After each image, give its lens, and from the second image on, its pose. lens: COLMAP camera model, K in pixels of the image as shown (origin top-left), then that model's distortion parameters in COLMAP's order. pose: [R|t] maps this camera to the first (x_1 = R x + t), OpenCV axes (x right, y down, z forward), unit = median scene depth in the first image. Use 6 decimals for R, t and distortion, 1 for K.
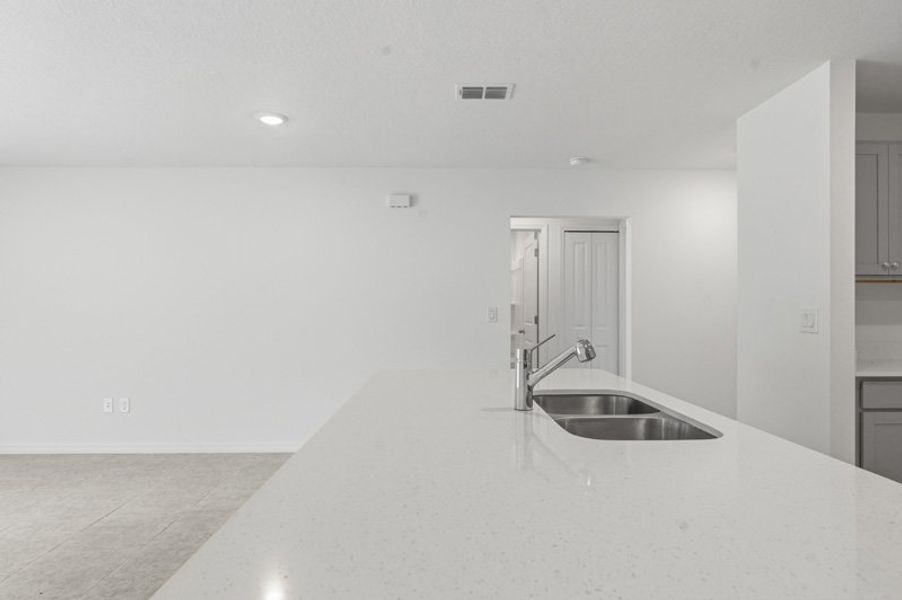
lens RADIAL K [[522.3, 0, 451.2], [0, 522.3, 305.9], [0, 0, 1]] dist [-0.001799, 0.002371]
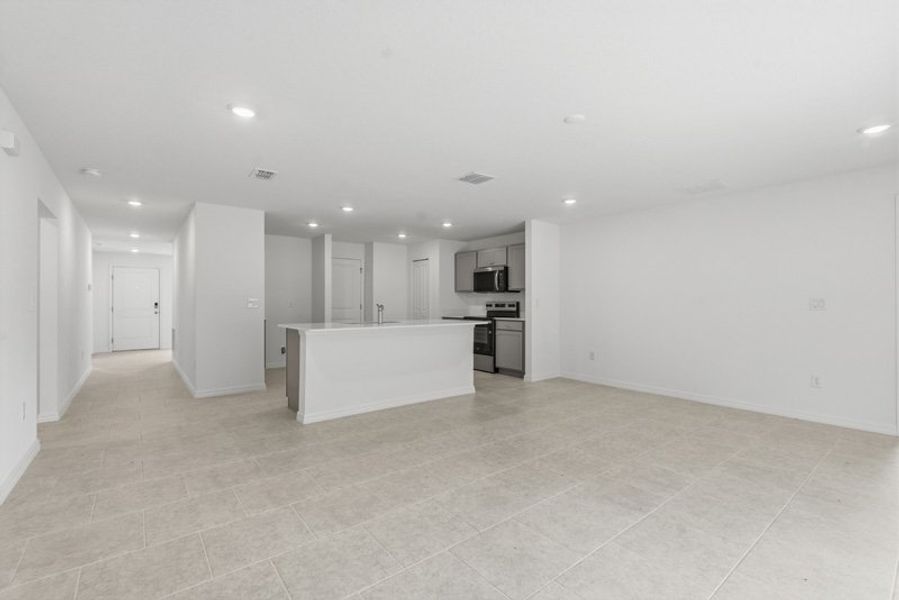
lens RADIAL K [[398.7, 0, 446.0], [0, 398.7, 301.2], [0, 0, 1]] dist [-0.003866, 0.000638]
pose [[-0.596807, 0.005455, 0.802366, -1.207057], [0.001636, 0.999983, -0.005582, 0.025304], [-0.802383, -0.002018, -0.596806, 1.135877]]
